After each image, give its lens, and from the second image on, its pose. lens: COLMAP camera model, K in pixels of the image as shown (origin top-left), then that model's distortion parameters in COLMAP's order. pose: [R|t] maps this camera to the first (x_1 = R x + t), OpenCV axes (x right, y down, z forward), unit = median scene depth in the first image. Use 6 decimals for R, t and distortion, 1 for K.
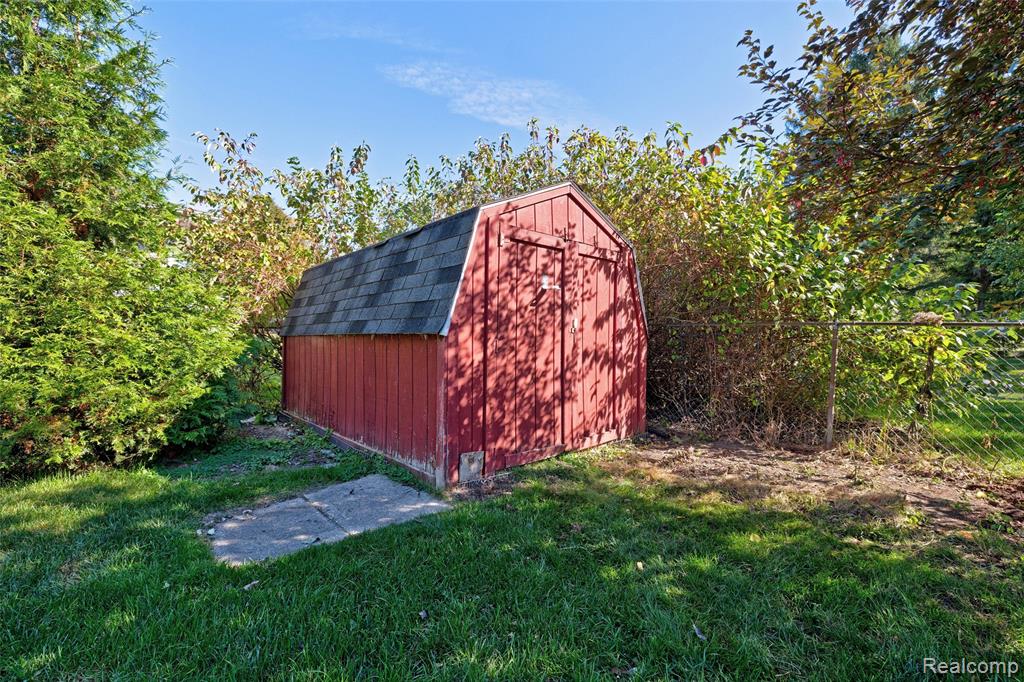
lens RADIAL K [[438.4, 0, 511.1], [0, 438.4, 339.6], [0, 0, 1]] dist [-0.000514, 0.000118]
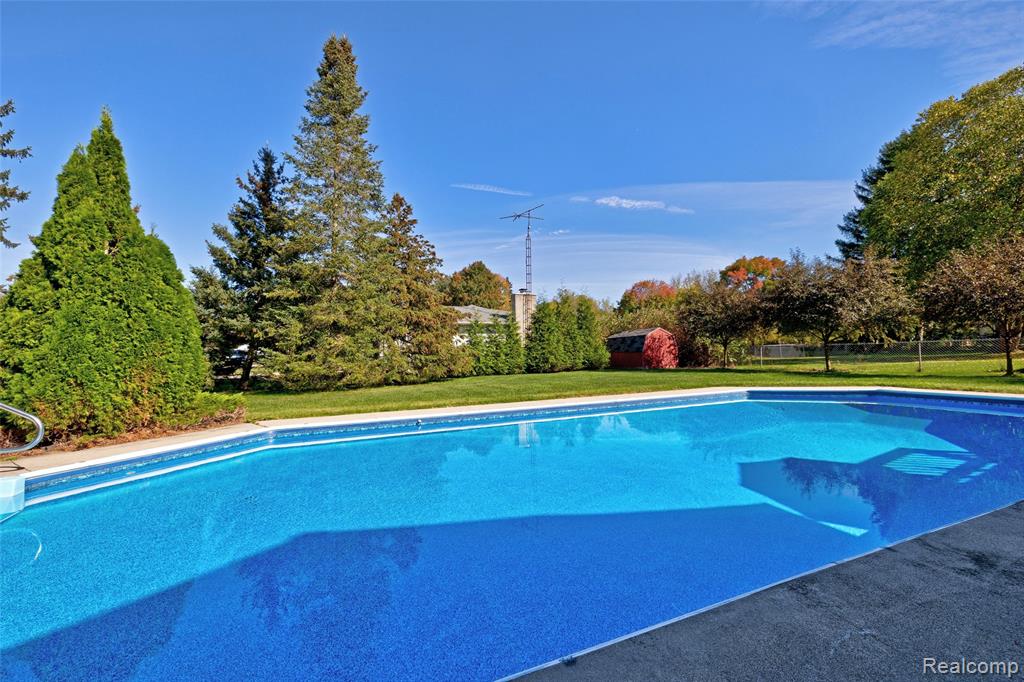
lens RADIAL K [[431.2, 0, 512.0], [0, 431.2, 341.0], [0, 0, 1]] dist [-0.000523, -0.000466]
pose [[0.940074, -0.049378, -0.337376, 0.221470], [0.039401, 0.998562, -0.036361, -0.002255], [0.338686, 0.020889, 0.940667, -5.970166]]
